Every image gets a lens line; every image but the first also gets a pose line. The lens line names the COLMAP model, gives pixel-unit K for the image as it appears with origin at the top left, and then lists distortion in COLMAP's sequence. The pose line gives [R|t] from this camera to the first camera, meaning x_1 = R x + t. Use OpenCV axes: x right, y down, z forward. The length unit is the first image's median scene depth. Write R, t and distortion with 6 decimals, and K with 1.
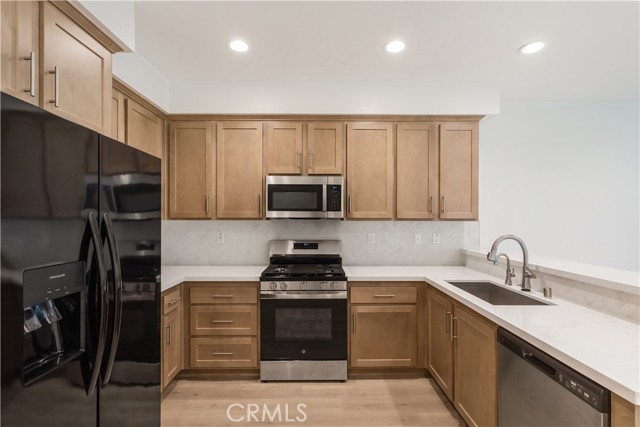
lens RADIAL K [[305.0, 0, 320.8], [0, 305.0, 218.8], [0, 0, 1]] dist [-0.000616, 0.000399]
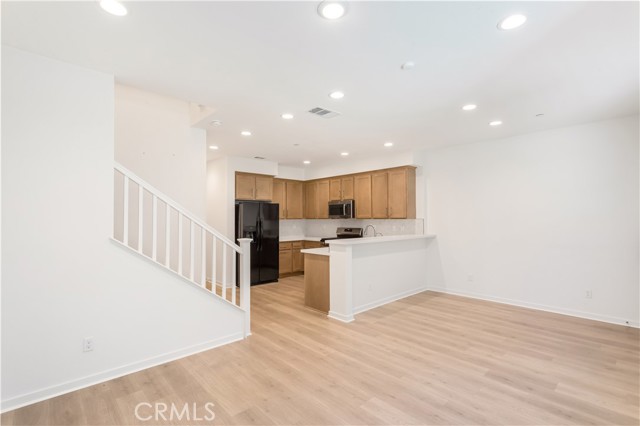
lens RADIAL K [[305.0, 0, 320.9], [0, 305.0, 215.1], [0, 0, 1]] dist [-0.000616, 0.000399]
pose [[0.669391, -0.013577, -0.742786, 1.643761], [0.006439, 0.999901, -0.012473, 0.003278], [0.742882, 0.003567, 0.669413, -0.741115]]
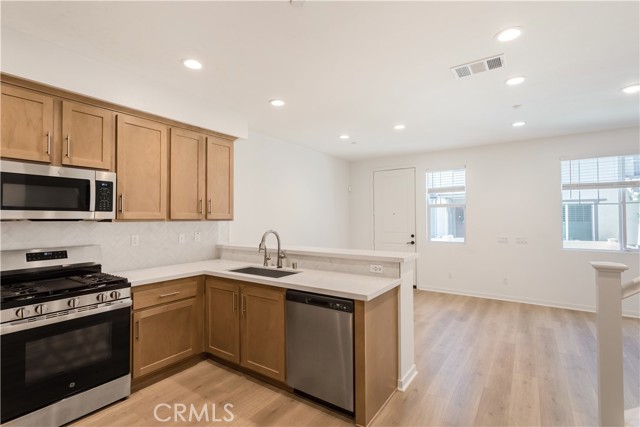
lens RADIAL K [[305.0, 0, 319.3], [0, 305.0, 212.7], [0, 0, 1]] dist [-0.000616, 0.000399]
pose [[0.579474, 0.010226, 0.814927, -0.306174], [0.007647, 0.999809, -0.017983, -0.000576], [-0.814955, 0.016653, 0.579285, -0.008038]]
